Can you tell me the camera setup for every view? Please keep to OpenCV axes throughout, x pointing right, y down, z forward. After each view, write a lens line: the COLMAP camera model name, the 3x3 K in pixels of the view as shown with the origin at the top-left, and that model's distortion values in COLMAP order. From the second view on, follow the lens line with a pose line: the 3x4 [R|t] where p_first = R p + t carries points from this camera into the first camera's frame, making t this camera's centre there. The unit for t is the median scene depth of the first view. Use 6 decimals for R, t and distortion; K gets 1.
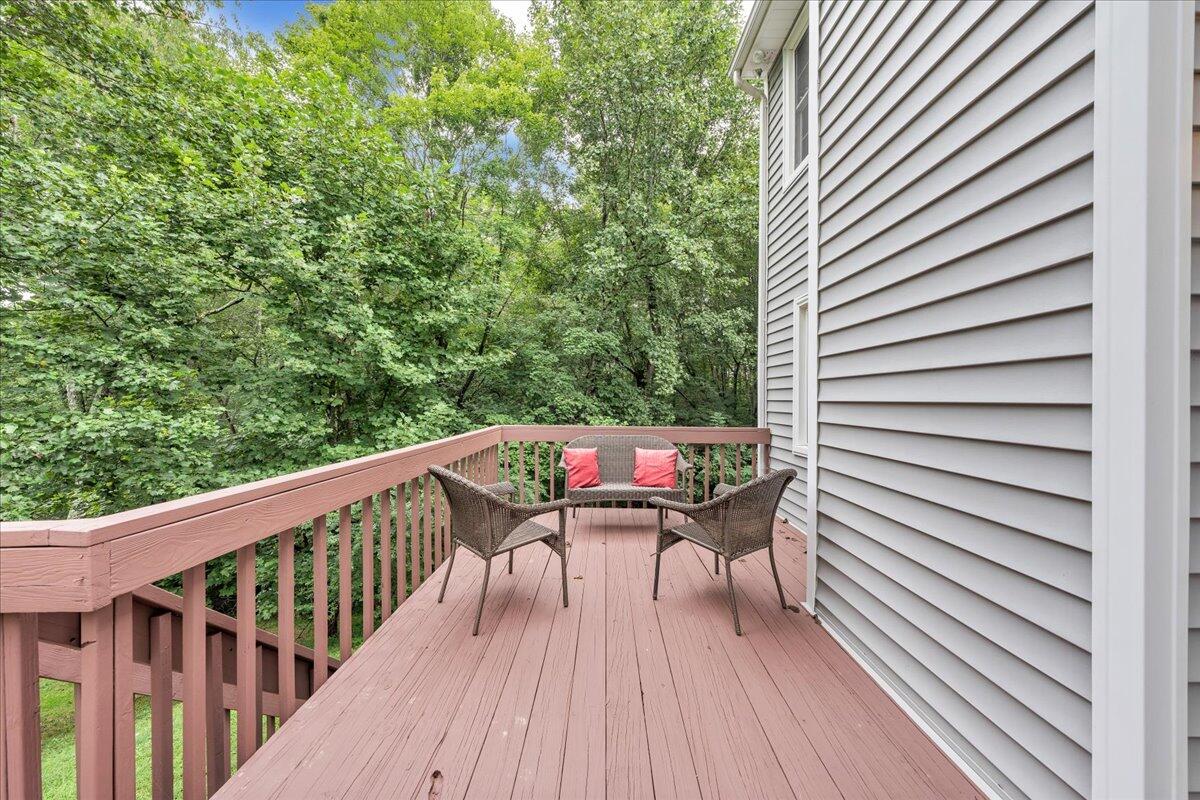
lens RADIAL K [[413.9, 0, 598.5], [0, 413.9, 401.0], [0, 0, 1]] dist [0.002858, 0.000316]
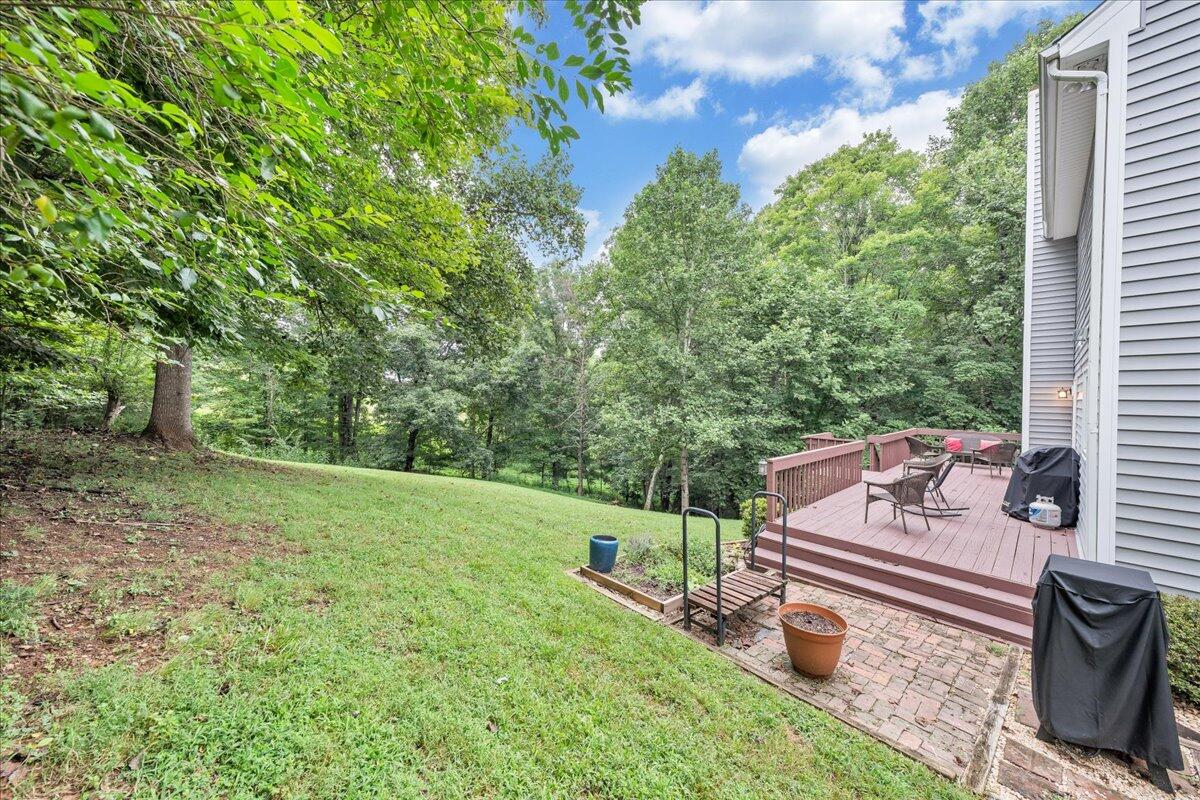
lens RADIAL K [[413.9, 0, 594.3], [0, 413.9, 398.3], [0, 0, 1]] dist [0.002858, 0.000316]
pose [[0.684989, 0.004409, -0.728540, 0.110162], [-0.005094, 0.999986, 0.001262, -0.047850], [0.728535, 0.002847, 0.685002, -0.902945]]
